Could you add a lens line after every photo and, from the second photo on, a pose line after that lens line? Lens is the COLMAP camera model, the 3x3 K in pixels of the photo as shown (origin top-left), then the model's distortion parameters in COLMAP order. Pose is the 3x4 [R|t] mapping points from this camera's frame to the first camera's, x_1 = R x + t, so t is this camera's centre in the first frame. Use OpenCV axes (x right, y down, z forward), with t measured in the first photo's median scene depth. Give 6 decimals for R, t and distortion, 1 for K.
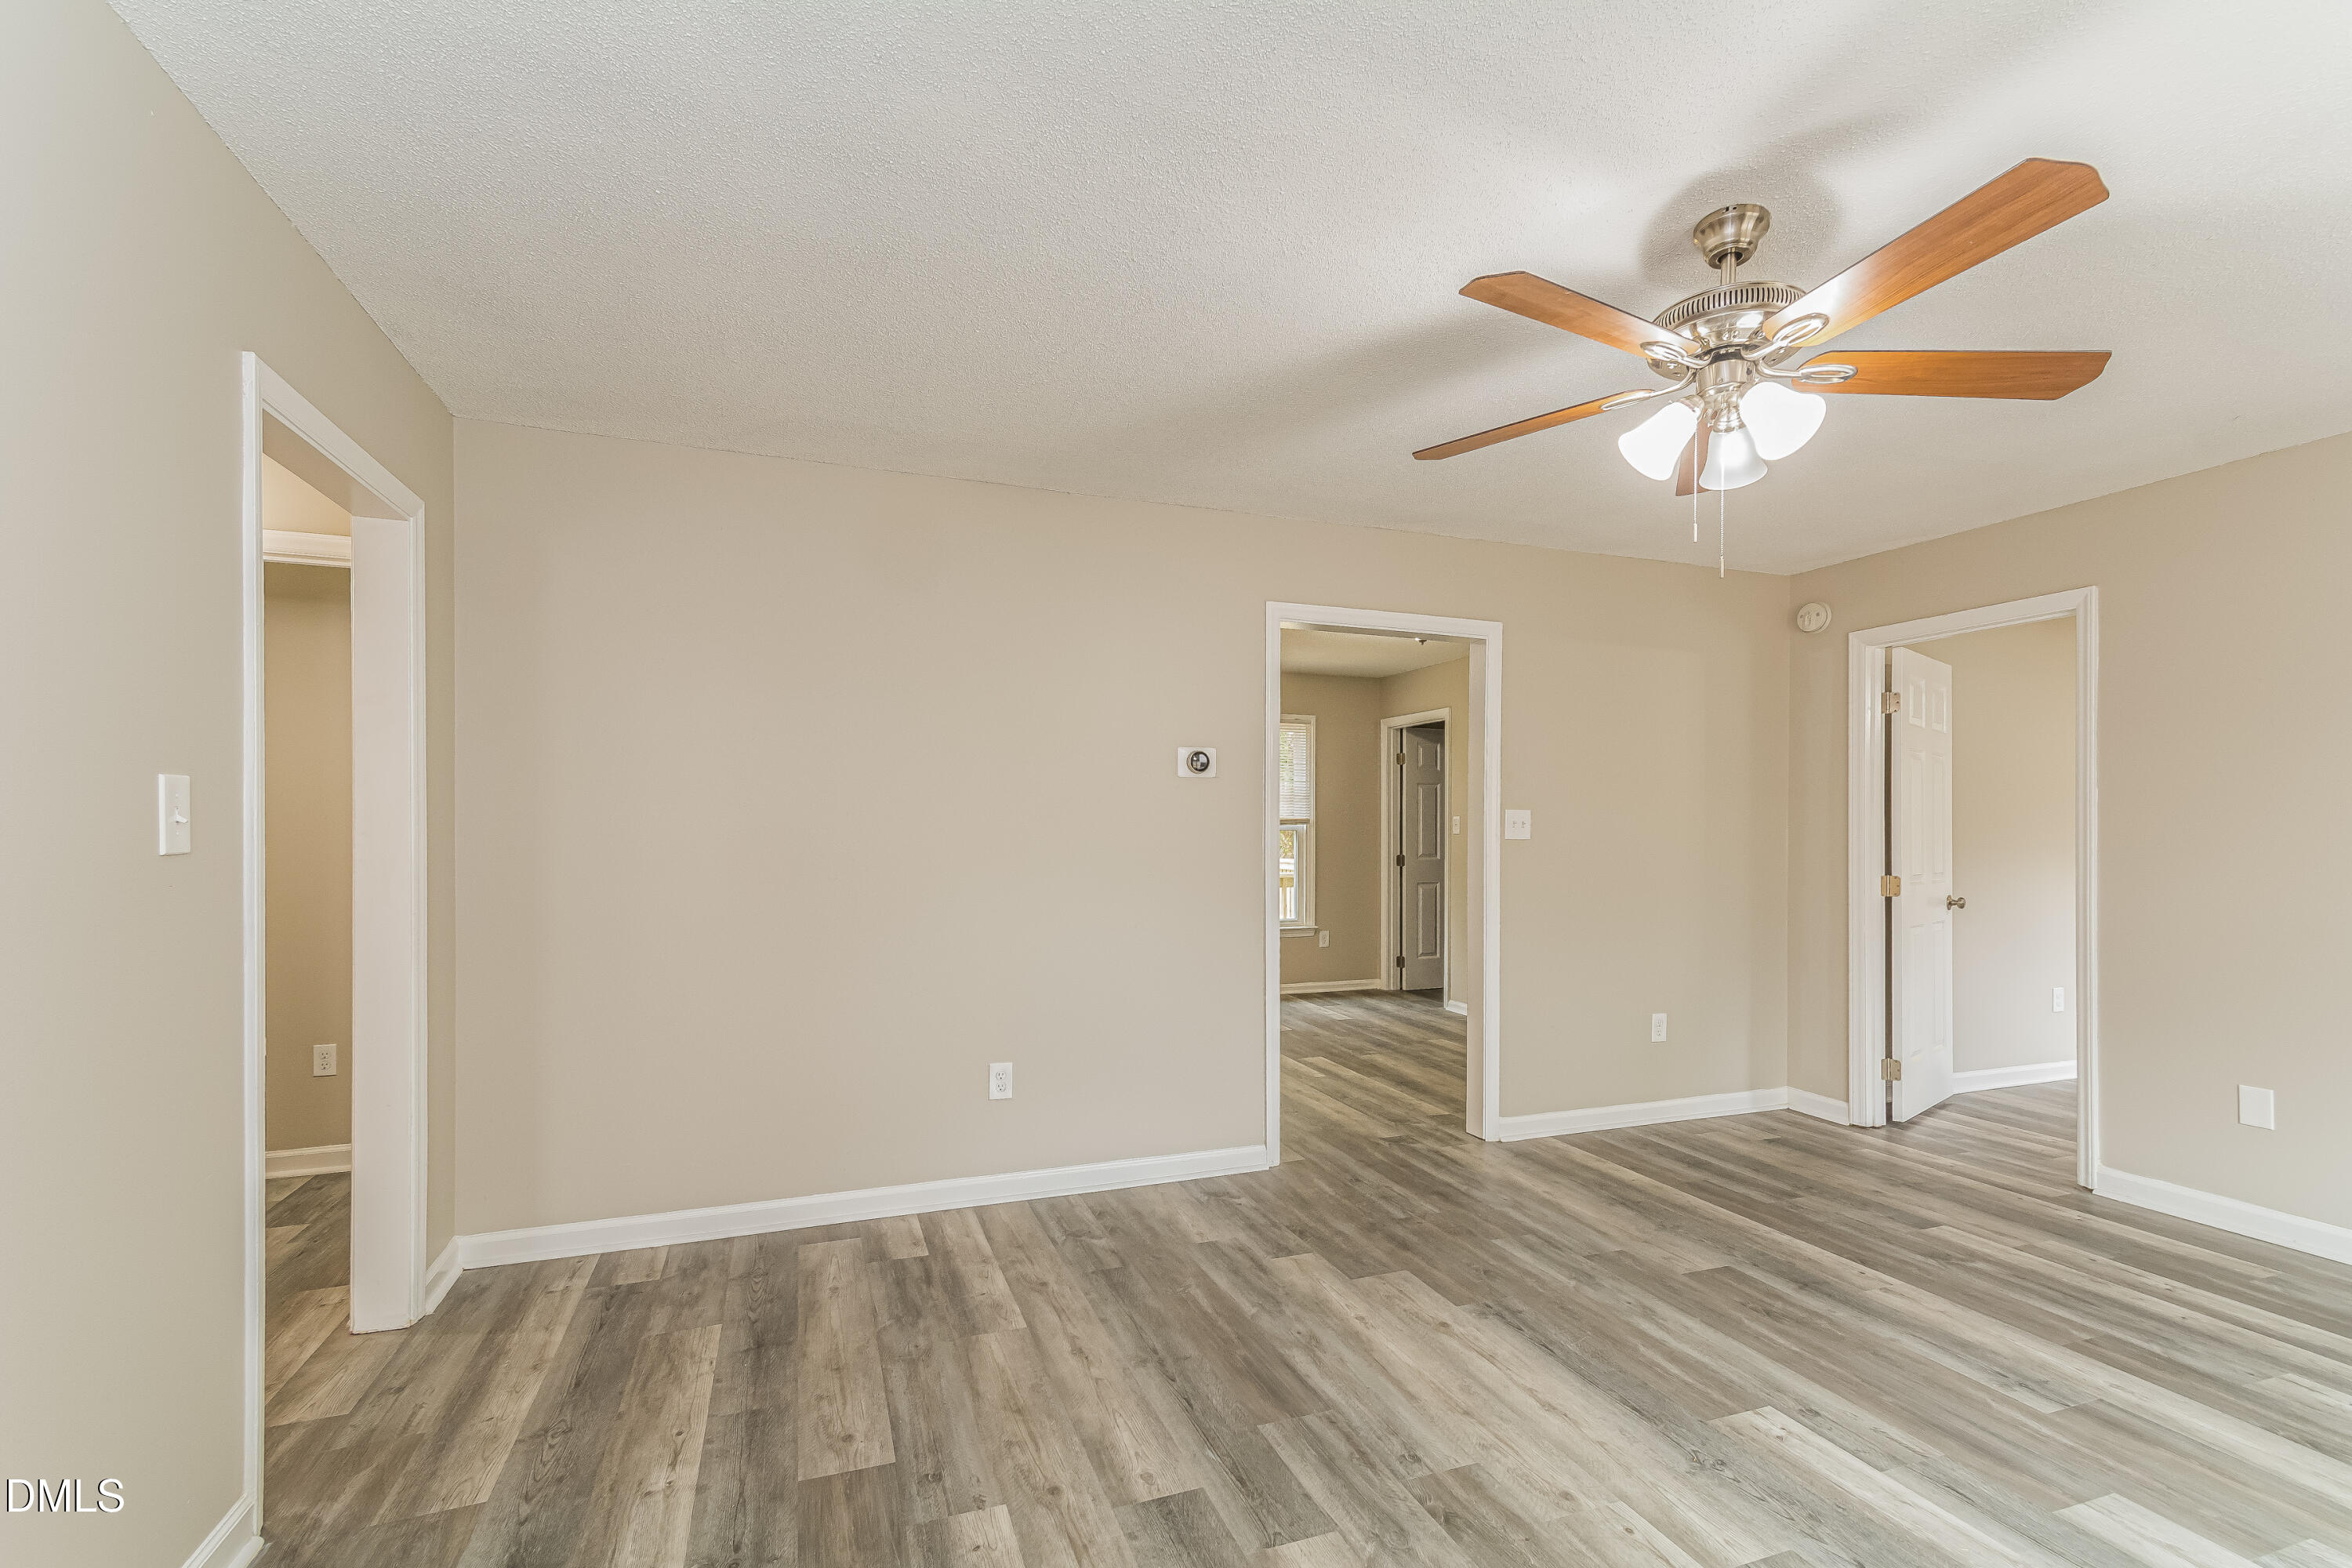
lens RADIAL K [[1026.5, 0, 1189.6], [0, 1026.5, 826.4], [0, 0, 1]] dist [-0.000235, 0.000116]
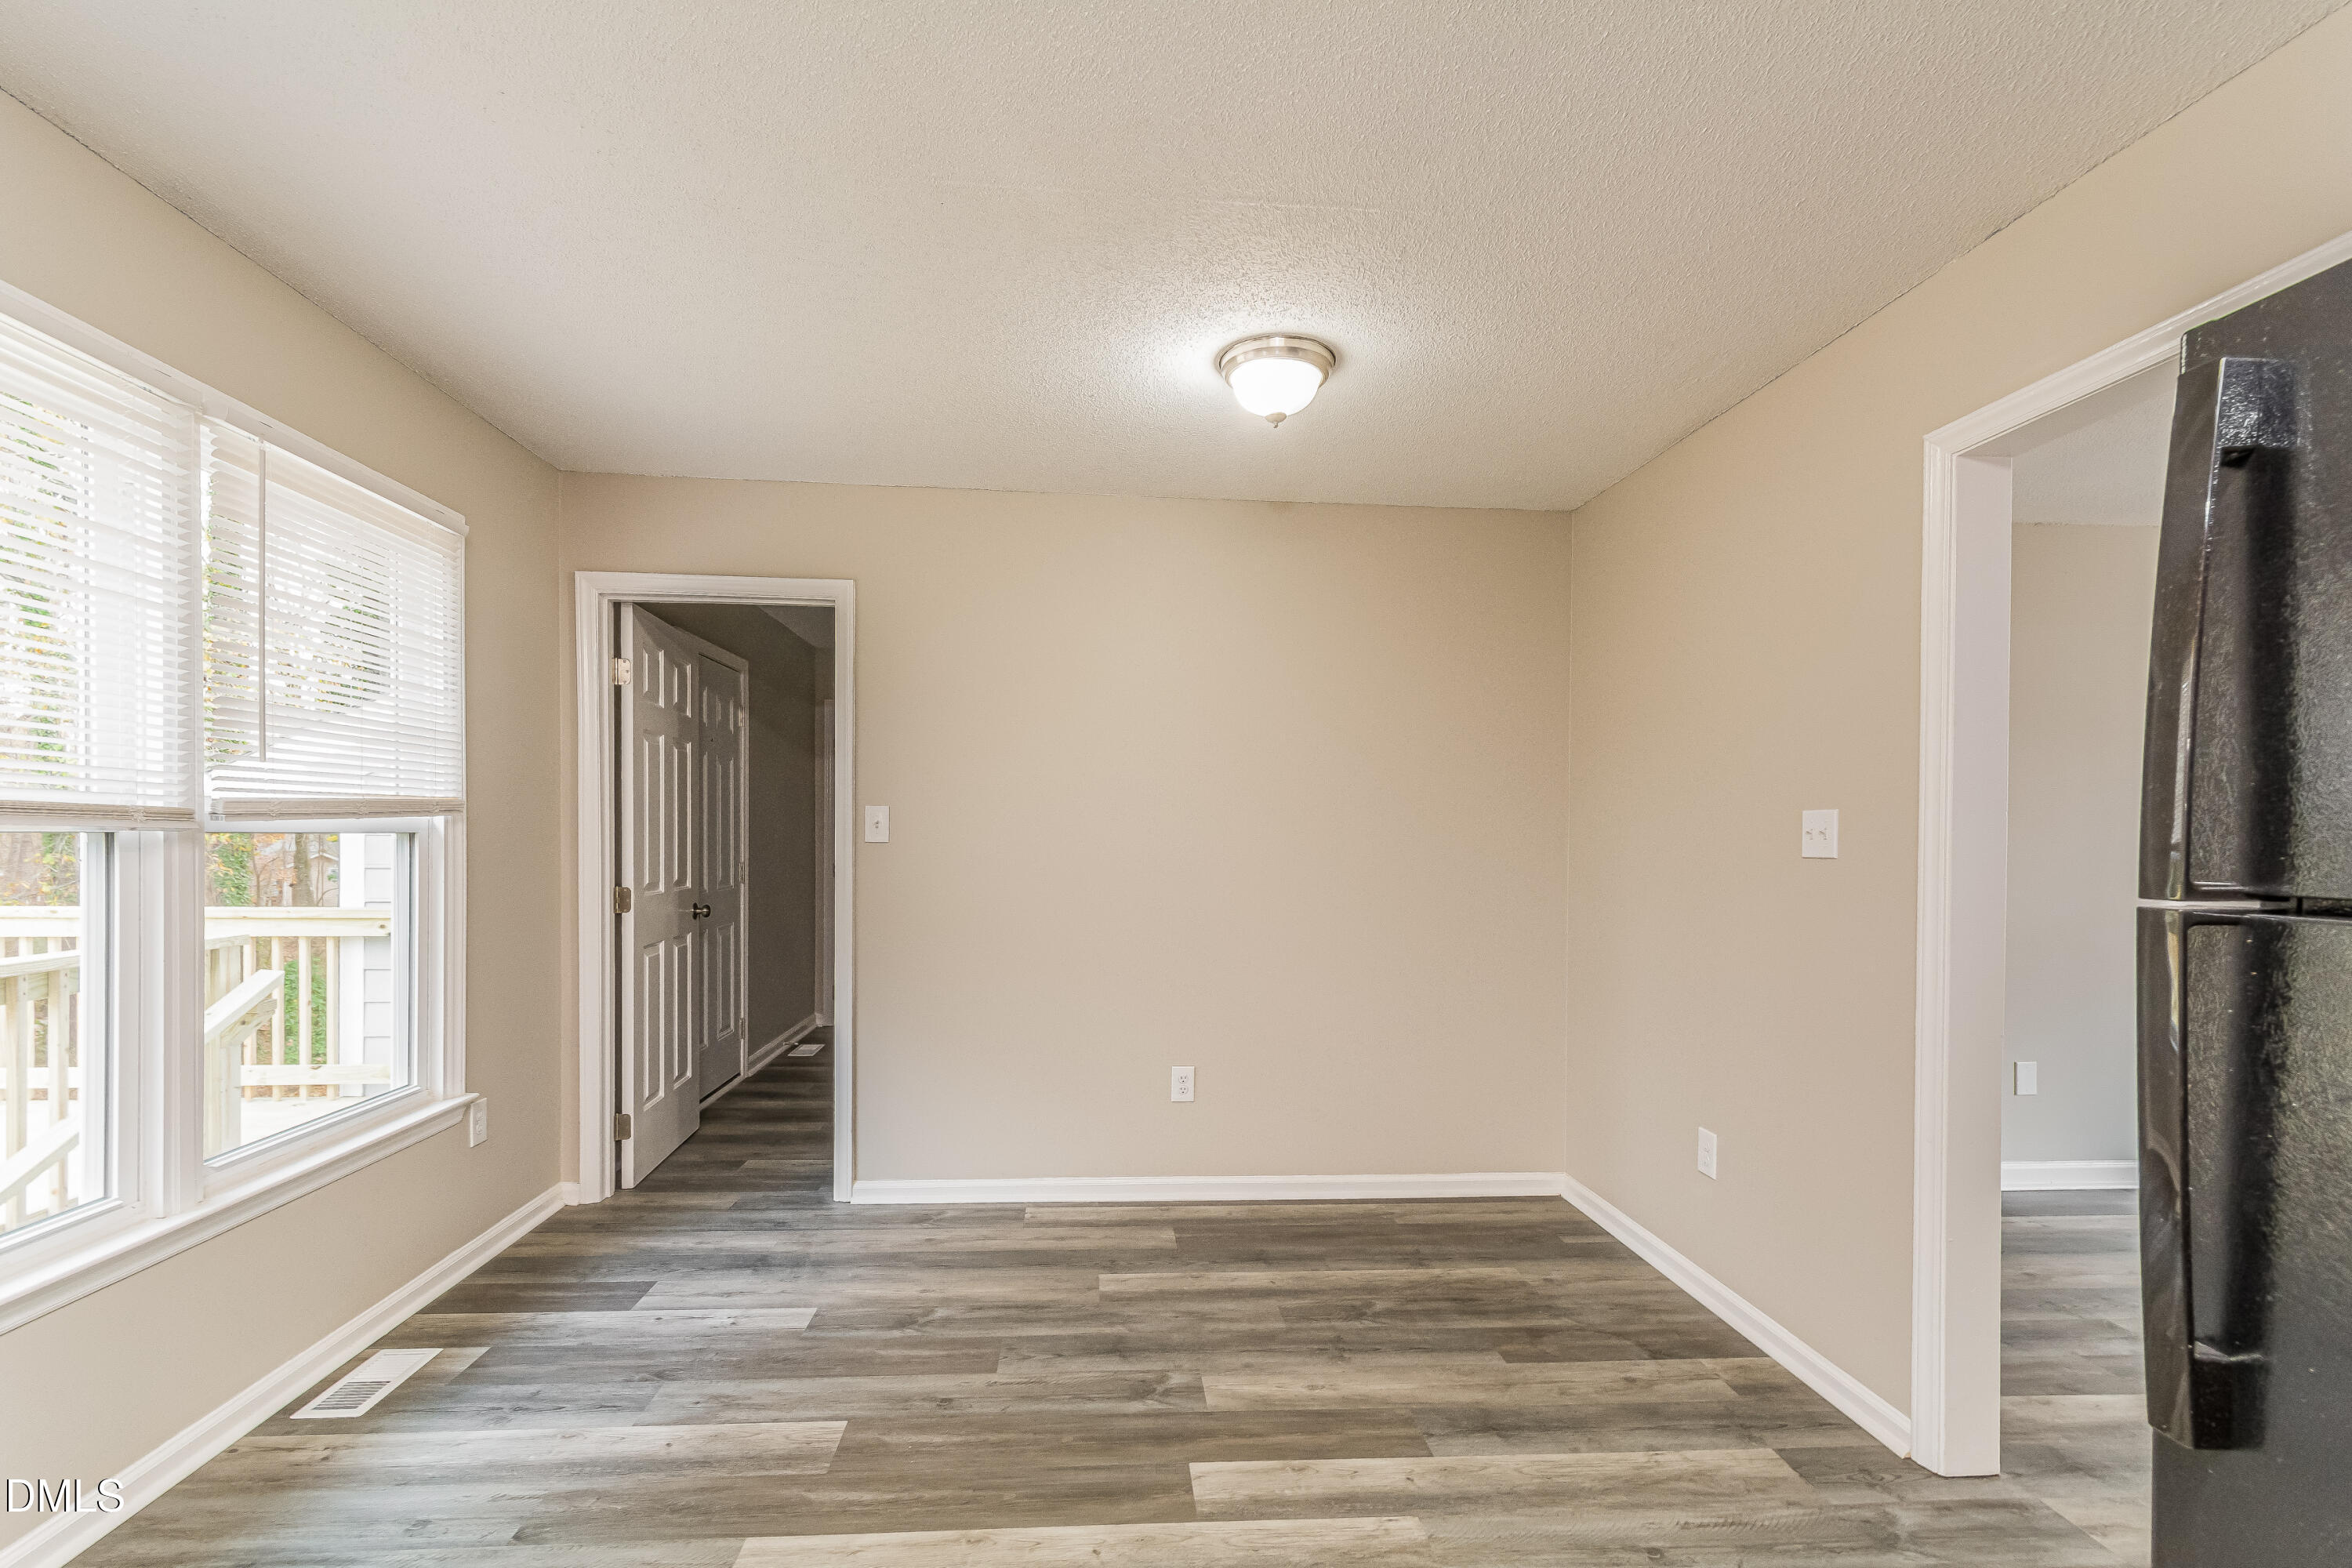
lens RADIAL K [[1016.8, 0, 1172.9], [0, 1016.8, 865.5], [0, 0, 1]] dist [0.019563, 0.000126]
pose [[0.277111, -0.029248, 0.960393, -0.201565], [-0.012900, 0.999333, 0.034156, -0.000298], [-0.960751, -0.021854, 0.276549, 0.851812]]
